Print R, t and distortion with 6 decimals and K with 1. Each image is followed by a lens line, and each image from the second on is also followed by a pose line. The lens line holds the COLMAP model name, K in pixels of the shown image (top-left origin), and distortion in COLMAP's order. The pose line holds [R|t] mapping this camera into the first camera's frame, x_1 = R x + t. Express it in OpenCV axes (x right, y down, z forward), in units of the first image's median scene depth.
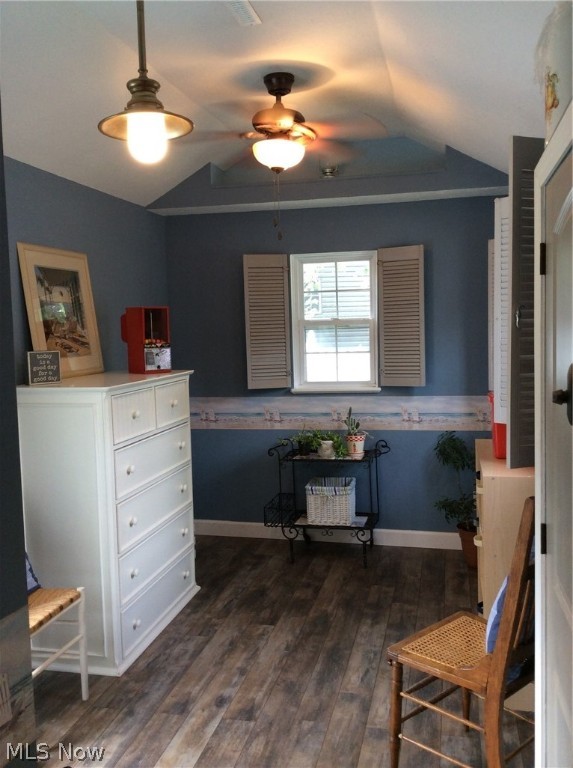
lens RADIAL K [[718.8, 0, 288.2], [0, 718.8, 385.5], [0, 0, 1]] dist [0.041358, 0.000000]
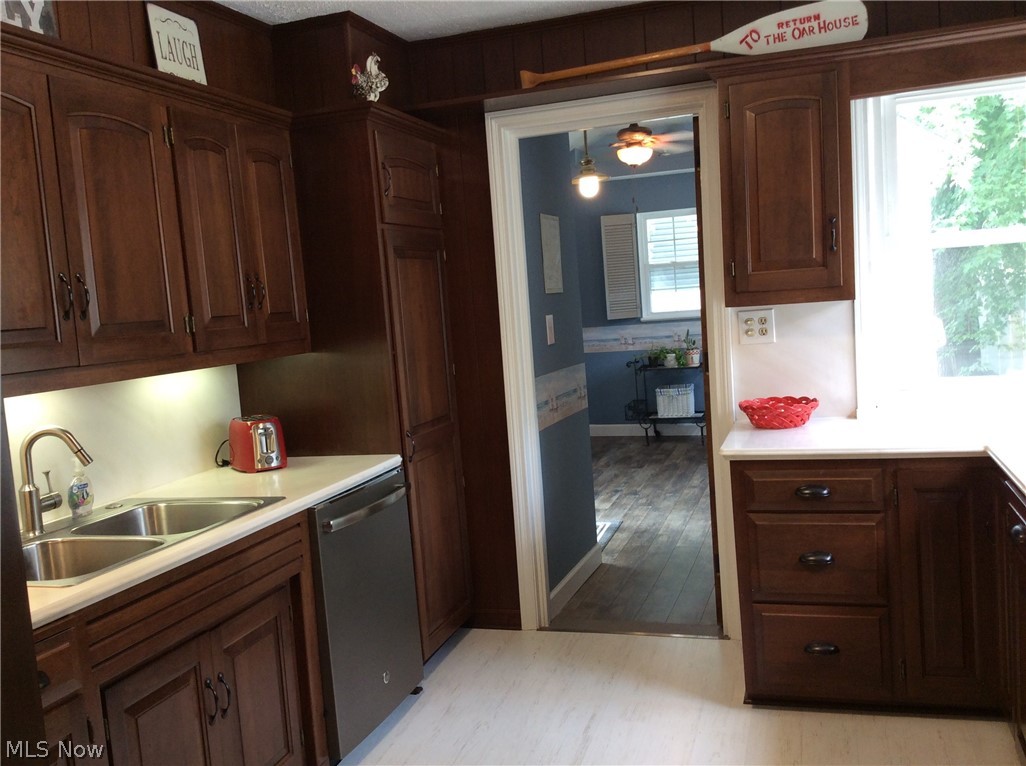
lens RADIAL K [[960.2, 0, 508.2], [0, 960.2, 381.1], [0, 0, 1]] dist [0.041358, 0.000000]
pose [[0.994525, -0.035113, -0.098426, -0.068763], [0.038104, 0.998862, 0.028675, 0.060549], [0.097307, -0.032268, 0.994731, -0.760664]]
